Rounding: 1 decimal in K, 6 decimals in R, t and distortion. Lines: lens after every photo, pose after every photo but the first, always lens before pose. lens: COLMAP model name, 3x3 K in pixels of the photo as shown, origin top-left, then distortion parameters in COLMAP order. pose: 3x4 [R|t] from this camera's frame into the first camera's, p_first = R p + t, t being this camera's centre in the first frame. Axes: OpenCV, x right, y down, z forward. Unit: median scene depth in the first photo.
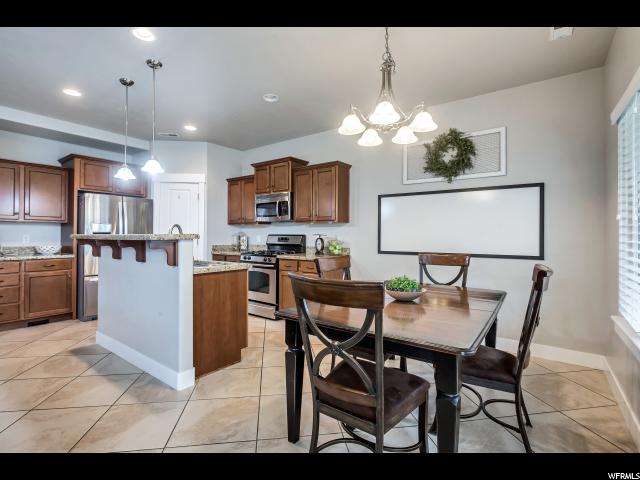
lens RADIAL K [[314.8, 0, 306.9], [0, 314.8, 213.6], [0, 0, 1]] dist [-0.002976, -0.000359]
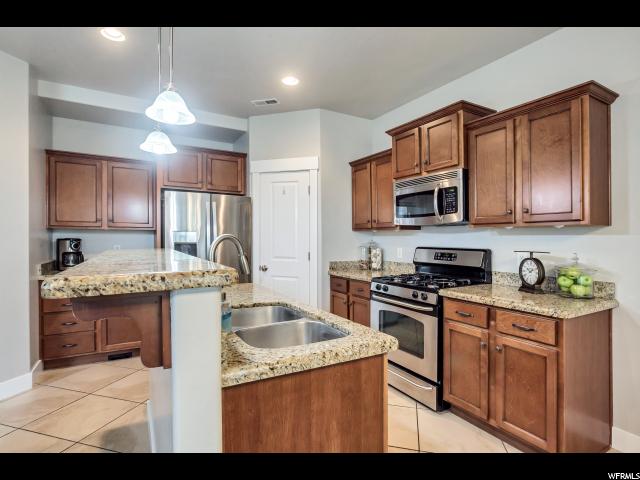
lens RADIAL K [[314.1, 0, 321.4], [0, 314.1, 238.1], [0, 0, 1]] dist [-0.002782, 0.000133]
pose [[0.931293, 0.001490, -0.364267, -0.080467], [0.022605, 0.997828, 0.061876, 0.009000], [0.363568, -0.065859, 0.929237, 0.415059]]
